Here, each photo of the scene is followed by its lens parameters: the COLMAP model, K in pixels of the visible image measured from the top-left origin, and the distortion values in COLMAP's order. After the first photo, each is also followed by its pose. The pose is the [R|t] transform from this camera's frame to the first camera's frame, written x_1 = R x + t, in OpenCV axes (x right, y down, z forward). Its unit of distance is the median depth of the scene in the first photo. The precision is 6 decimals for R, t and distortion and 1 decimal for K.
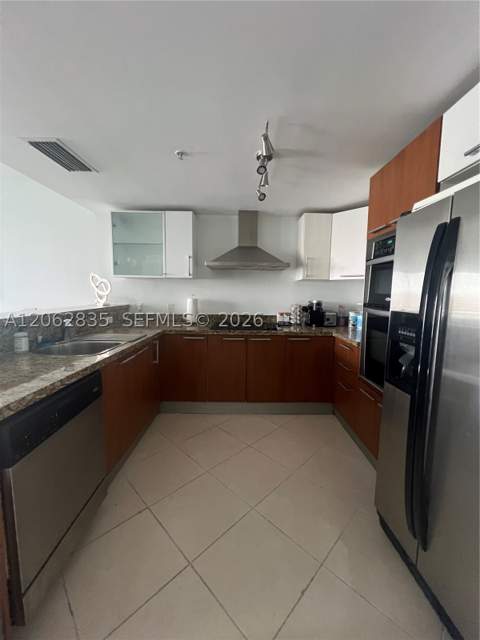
lens RADIAL K [[255.0, 0, 241.4], [0, 255.0, 317.5], [0, 0, 1]] dist [0.000532, -0.000170]
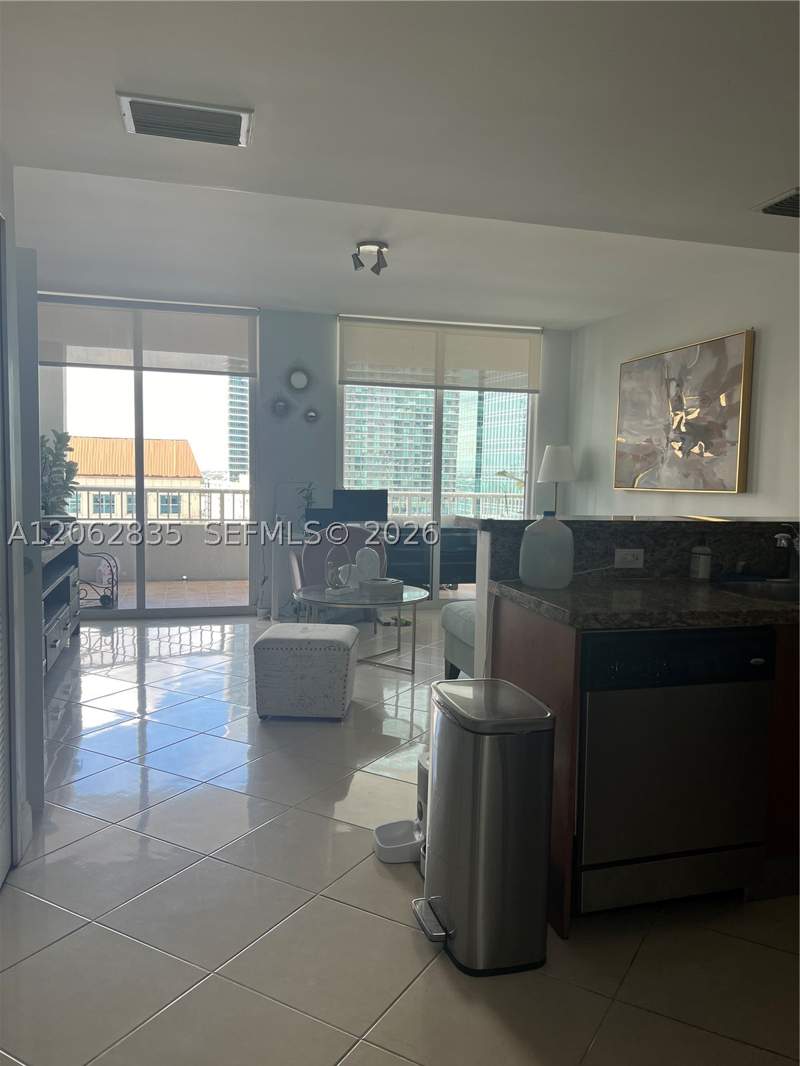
lens RADIAL K [[801.5, 0, 406.9], [0, 801.5, 538.6], [0, 0, 1]] dist [0.048995, -0.057056]
pose [[0.255817, 0.072366, -0.964013, 0.431995], [-0.113654, 0.992530, 0.044347, 0.019908], [0.960021, 0.098220, 0.262131, -0.082069]]
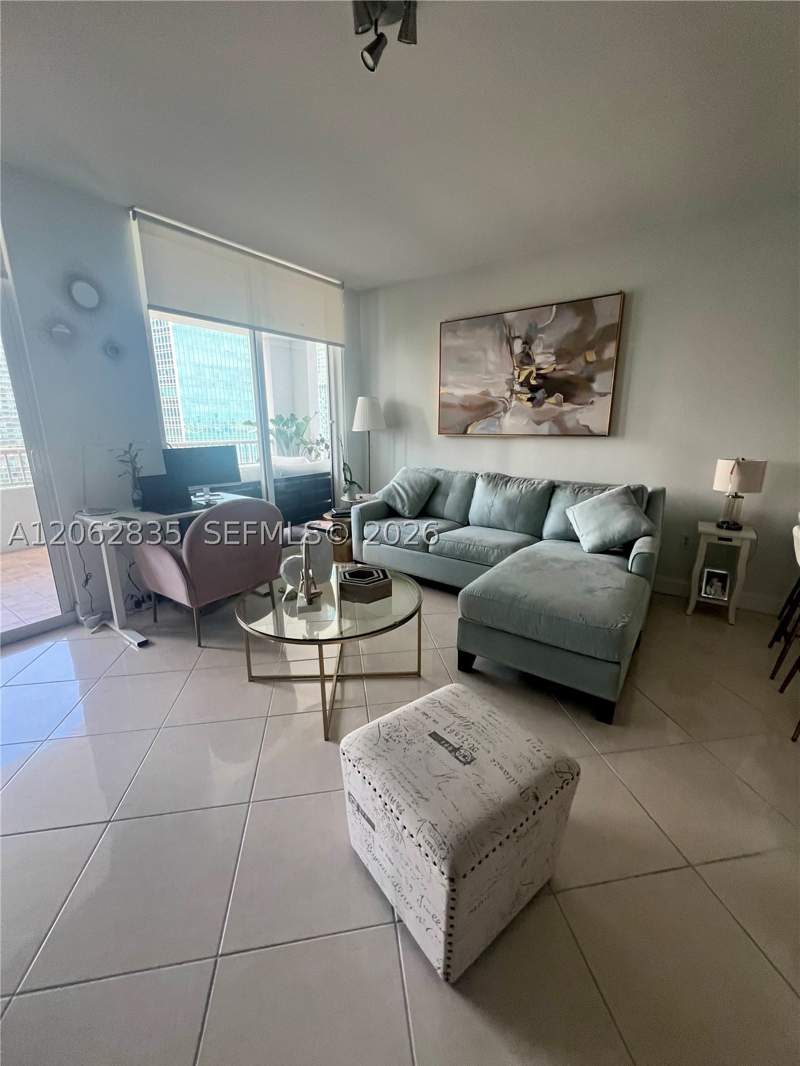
lens RADIAL K [[424.8, 0, 402.5], [0, 424.8, 530.6], [0, 0, 1]] dist [0.000532, -0.000170]
pose [[0.812038, 0.131270, -0.568650, -0.965692], [-0.046999, 0.985920, 0.160479, 0.006167], [0.581709, -0.103589, 0.806774, -0.200591]]
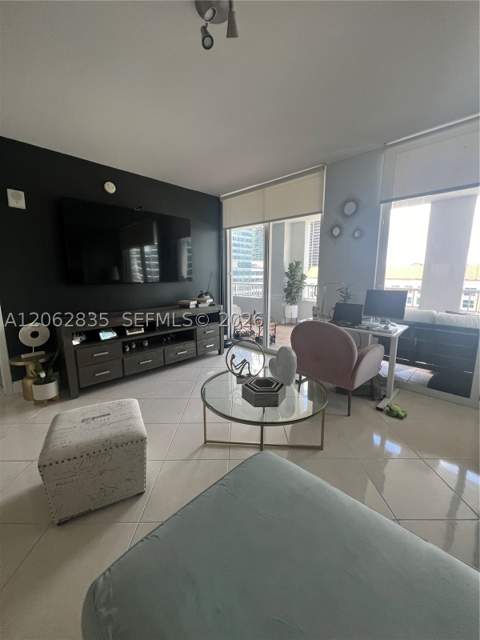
lens RADIAL K [[255.0, 0, 241.1], [0, 255.0, 318.9], [0, 0, 1]] dist [0.000532, -0.000170]
pose [[-0.701670, 0.107578, -0.704334, -0.993102], [-0.084141, 0.969108, 0.231841, -0.080969], [0.707516, 0.221939, -0.670942, 0.724189]]
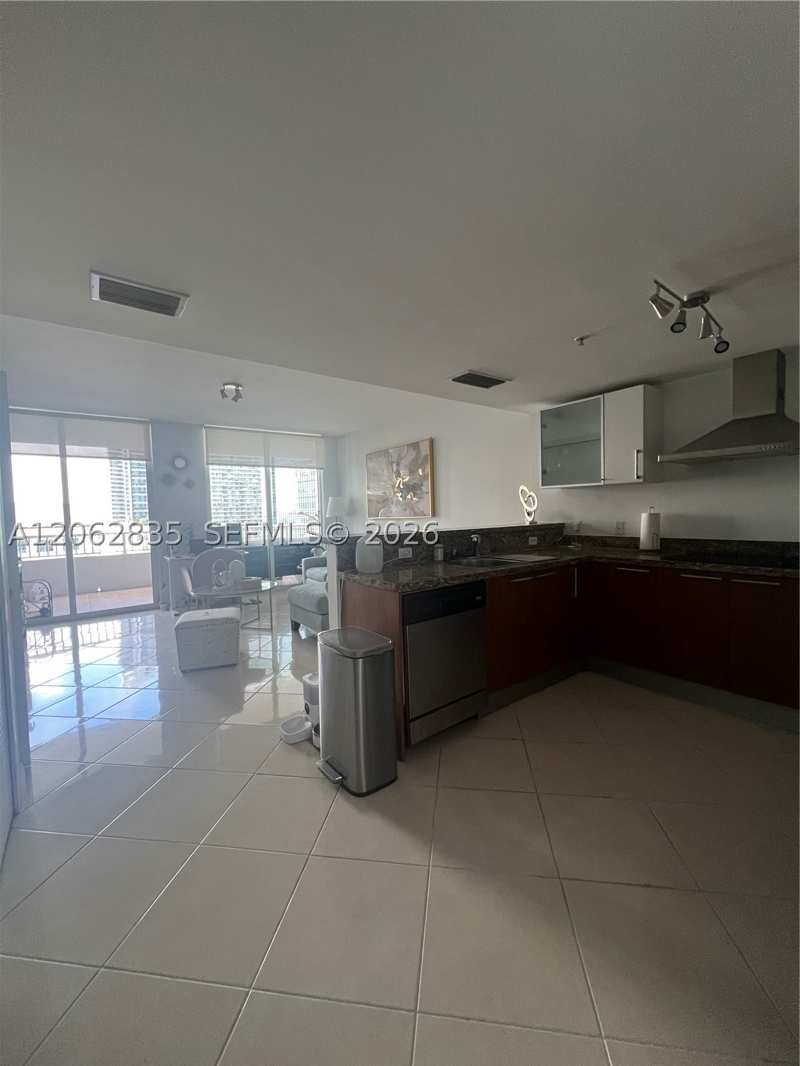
lens RADIAL K [[424.8, 0, 401.6], [0, 424.8, 529.4], [0, 0, 1]] dist [0.000532, -0.000170]
pose [[0.596633, 0.005340, -0.802496, 0.342534], [-0.045246, 0.998611, -0.026994, 0.029539], [0.801237, 0.052415, 0.596046, -0.172776]]
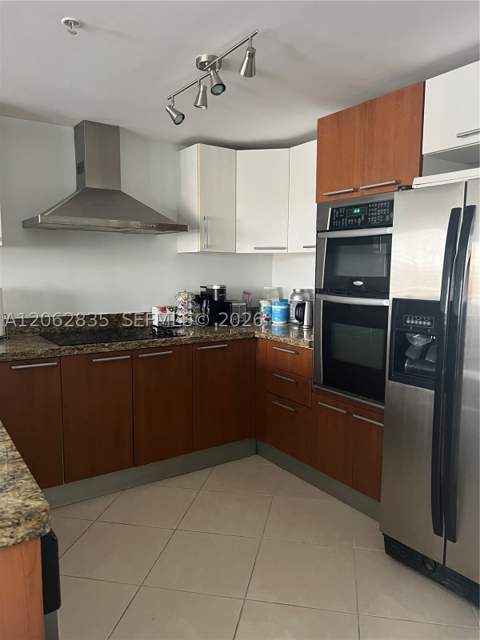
lens RADIAL K [[481.2, 0, 246.7], [0, 481.2, 324.7], [0, 0, 1]] dist [0.048995, -0.057056]
pose [[0.827448, -0.074285, 0.556607, -0.353580], [0.059460, 0.997229, 0.044698, -0.018694], [-0.558386, -0.003890, 0.829572, -0.040034]]
